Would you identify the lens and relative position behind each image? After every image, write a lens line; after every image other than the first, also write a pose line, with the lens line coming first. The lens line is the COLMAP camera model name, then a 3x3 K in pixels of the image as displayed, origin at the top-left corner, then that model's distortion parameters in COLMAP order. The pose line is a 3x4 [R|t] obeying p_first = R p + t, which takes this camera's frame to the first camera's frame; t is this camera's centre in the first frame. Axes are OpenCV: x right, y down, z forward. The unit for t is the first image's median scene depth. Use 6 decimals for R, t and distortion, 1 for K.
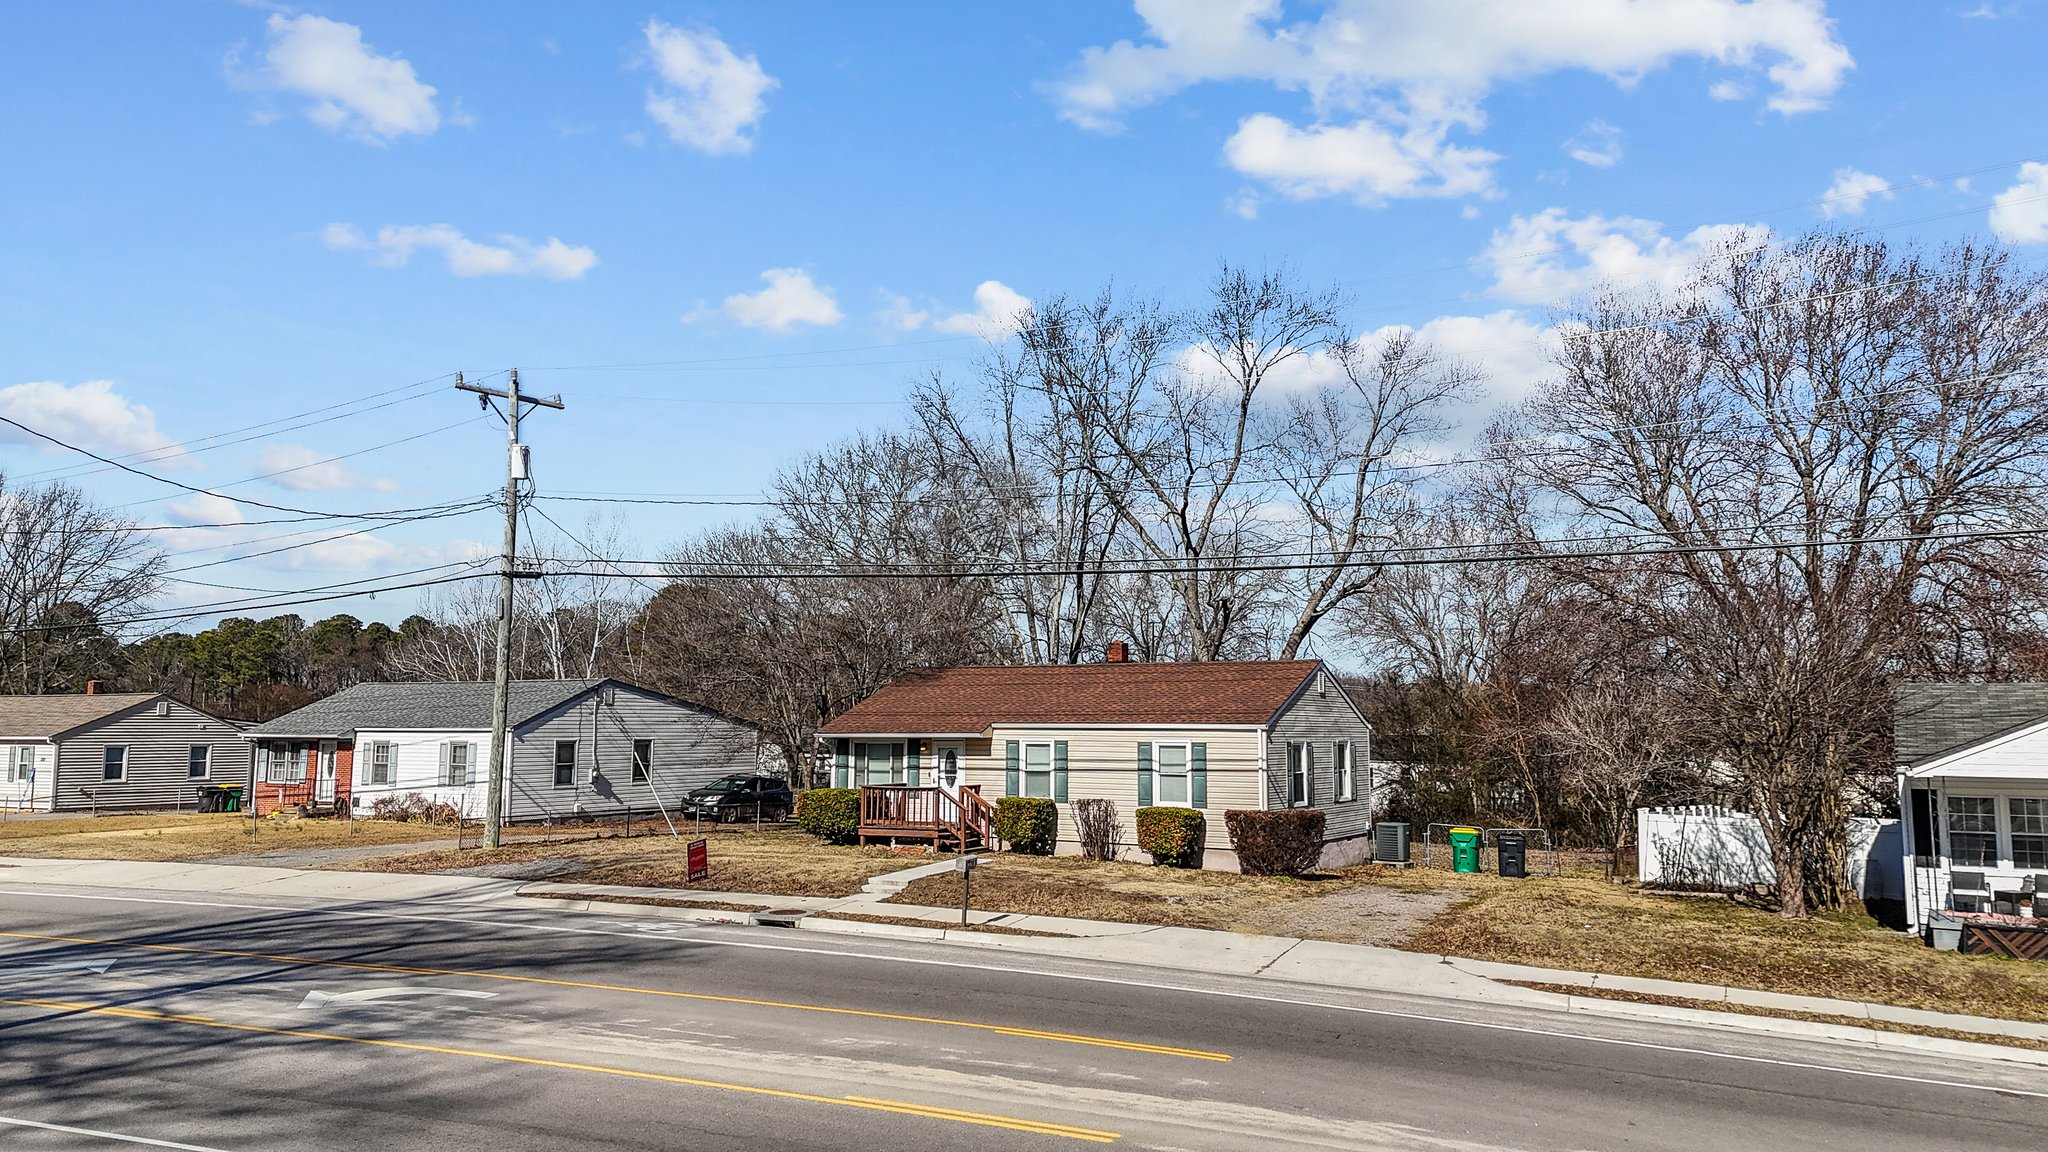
lens RADIAL K [[1468.0, 0, 1019.9], [0, 1468.0, 489.6], [0, 0, 1]] dist [0.140209, -0.000853]
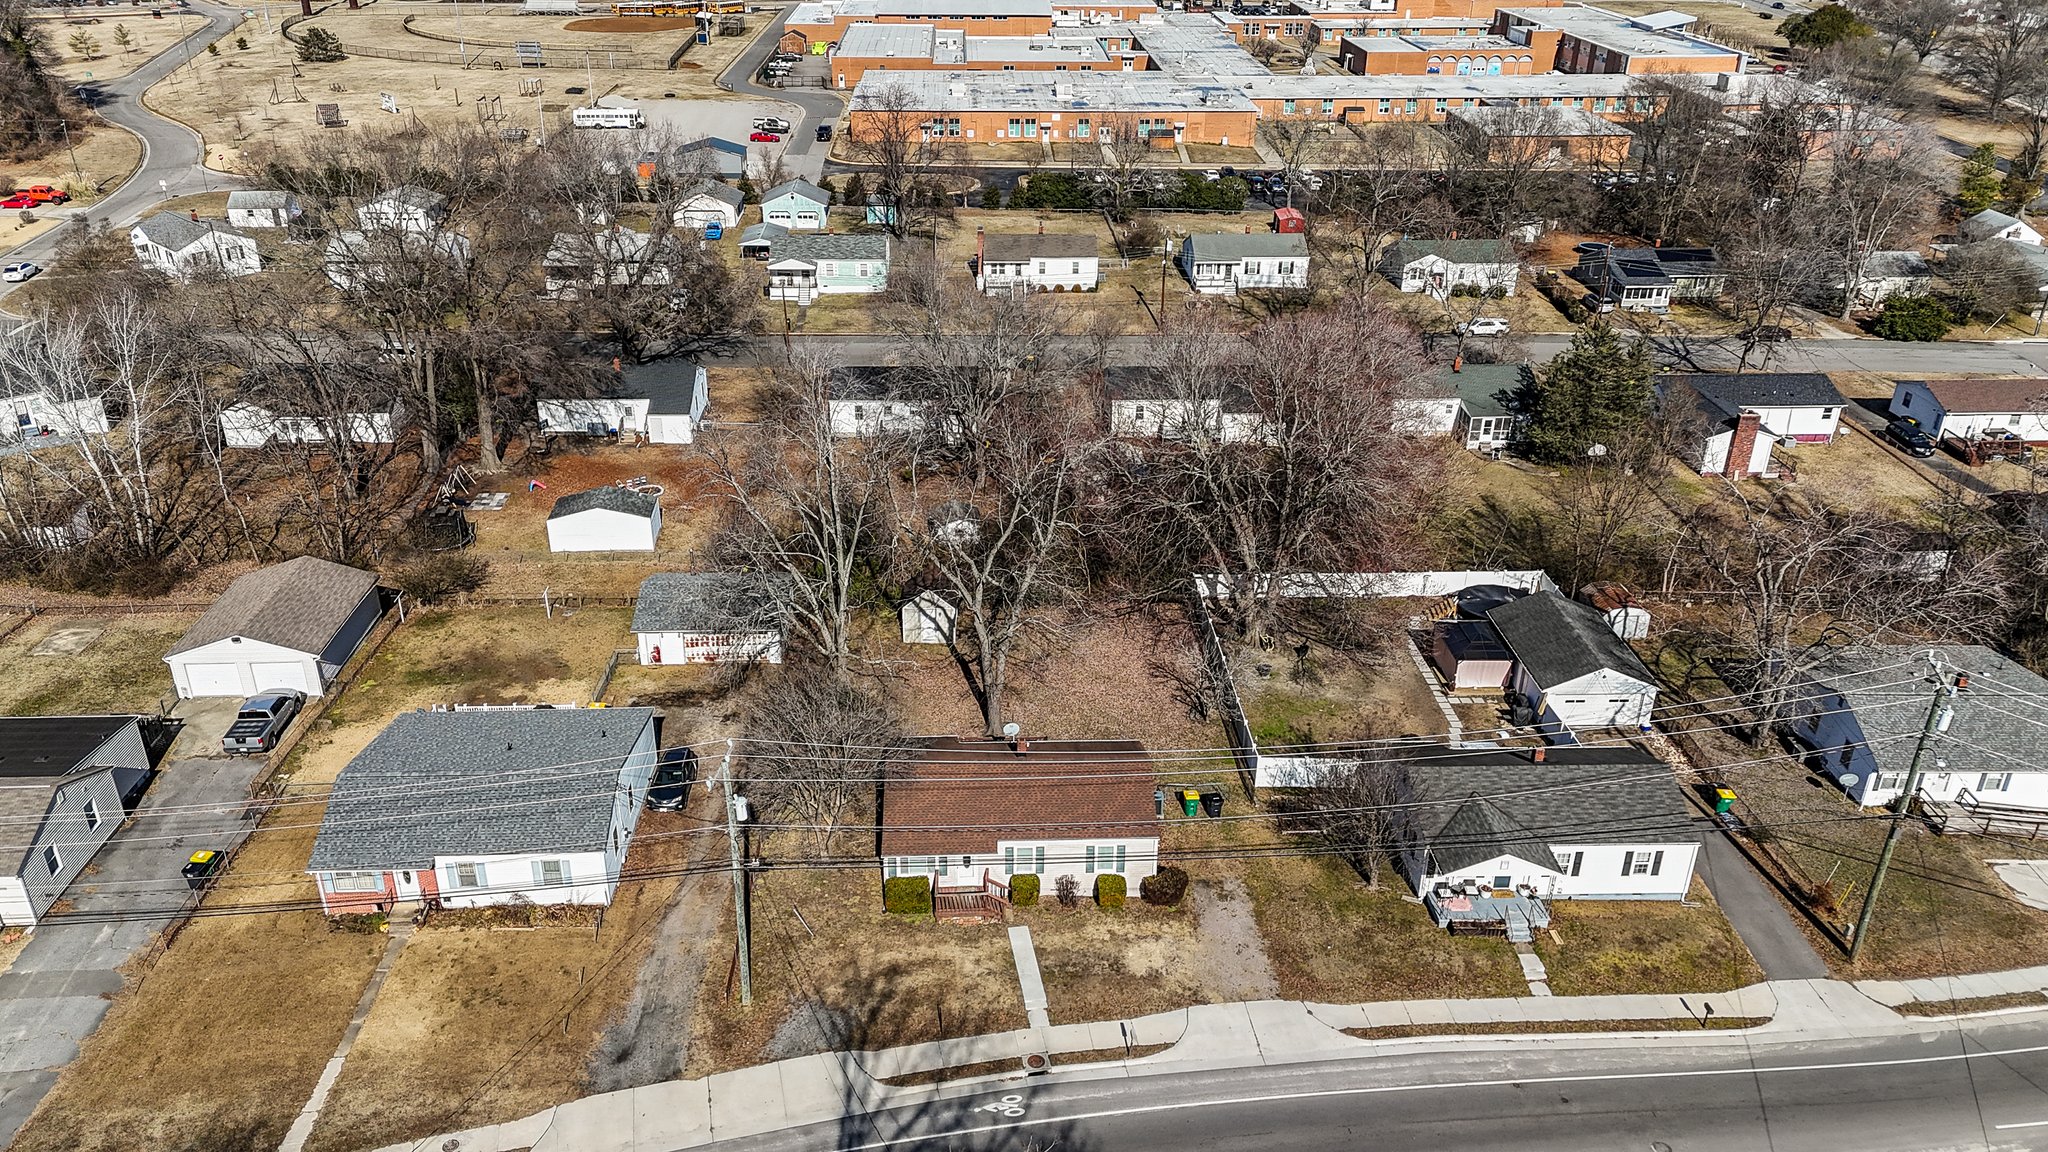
lens RADIAL K [[1486.8, 0, 1019.5], [0, 1486.8, 565.7], [0, 0, 1]] dist [0.096336, -0.086481]
pose [[0.845174, -0.228949, 0.482973, -0.785236], [-0.090623, 0.829148, 0.551634, -1.103704], [-0.526752, -0.509996, 0.680027, -0.053392]]
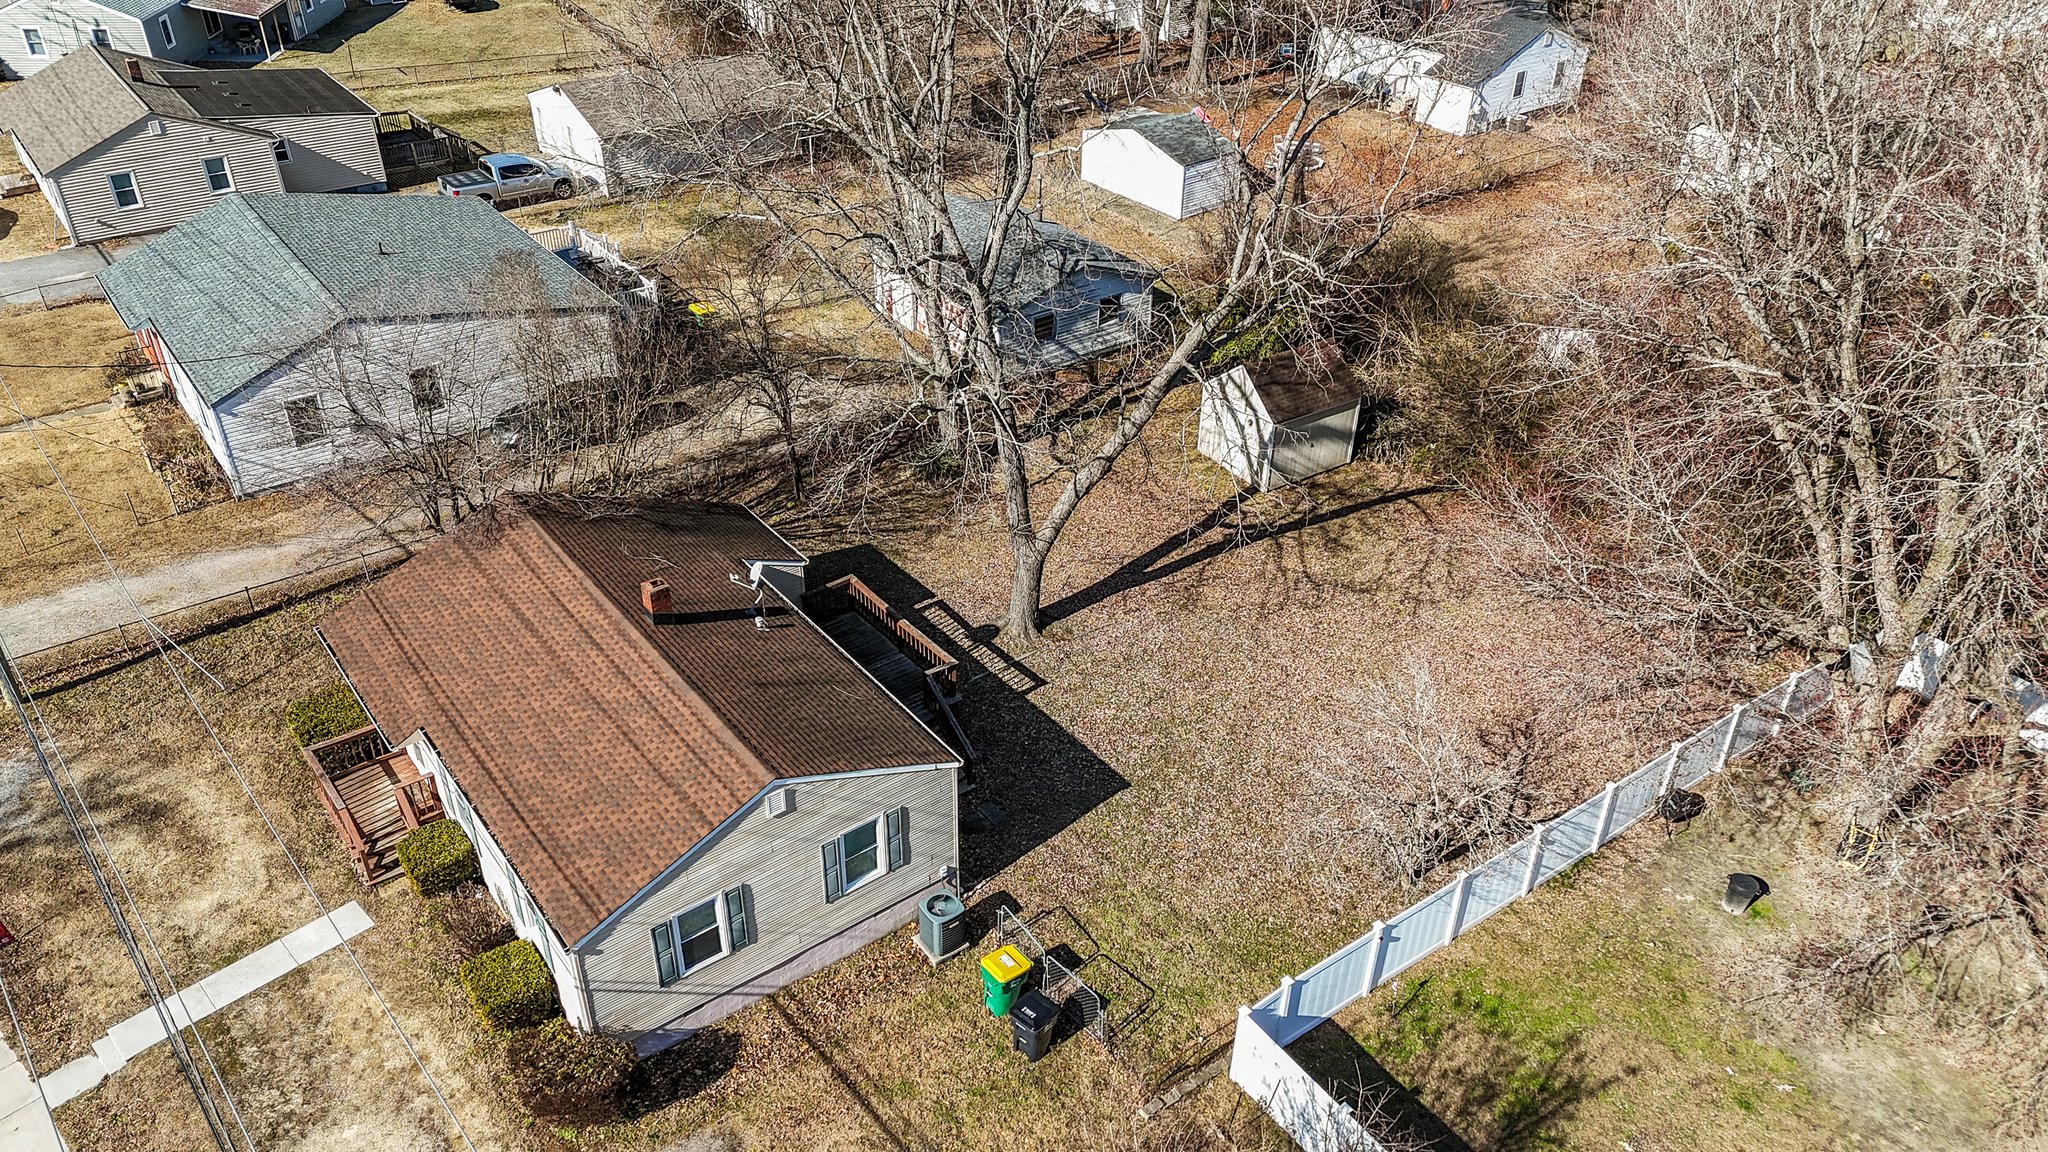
lens RADIAL K [[1486.8, 0, 1019.5], [0, 1486.8, 565.7], [0, 0, 1]] dist [0.096336, -0.086481]
pose [[0.920007, 0.221917, -0.323017, 0.511665], [0.048870, 0.752832, 0.656396, -0.414296], [0.388843, -0.619675, 0.681766, 0.639008]]
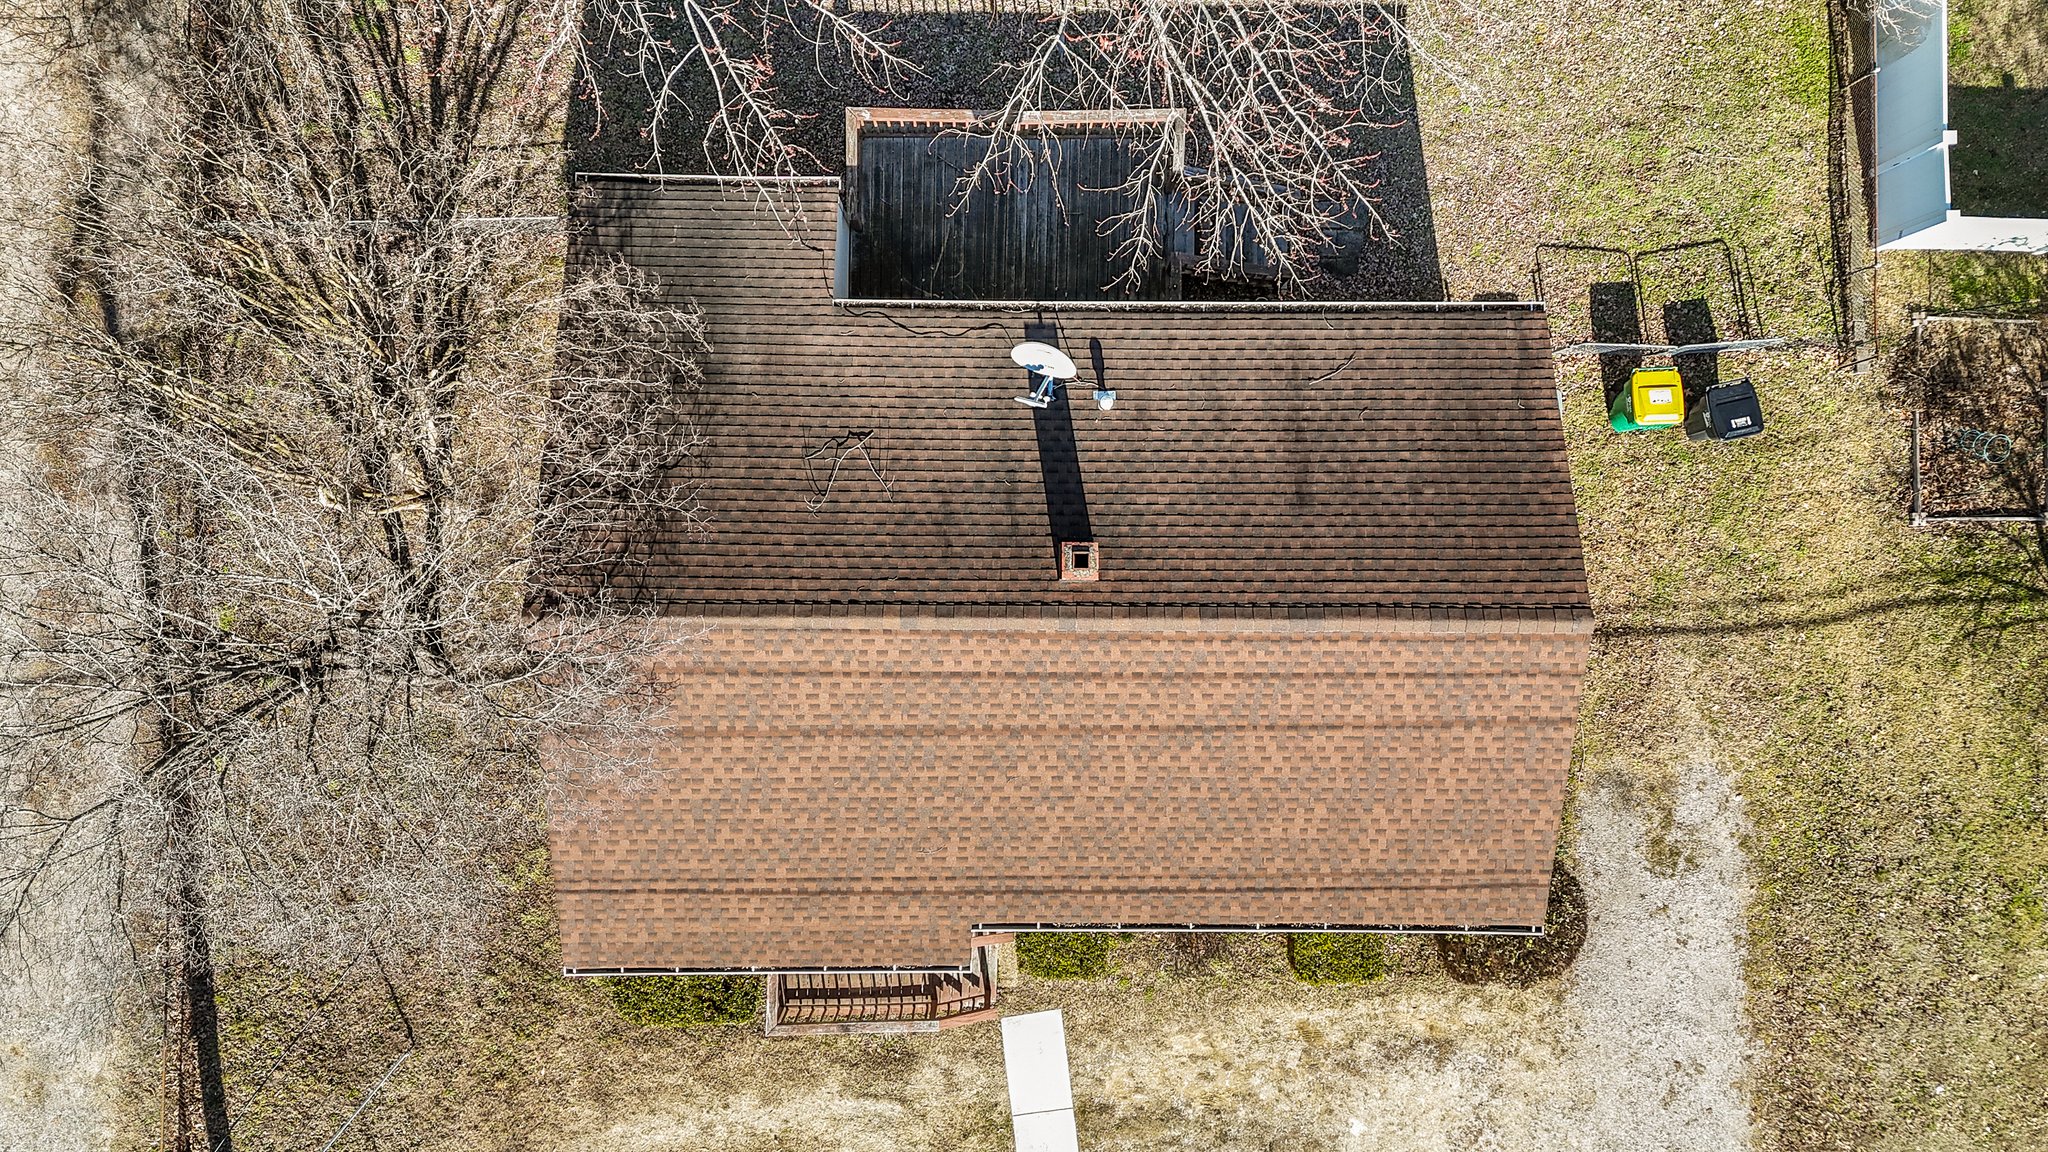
lens RADIAL K [[1486.8, 0, 1019.5], [0, 1486.8, 565.7], [0, 0, 1]] dist [0.096336, -0.086481]
pose [[0.866777, -0.498332, 0.019042, 0.046768], [-0.095571, -0.128515, 0.987092, -0.329835], [-0.489452, -0.857409, -0.159020, 1.186507]]
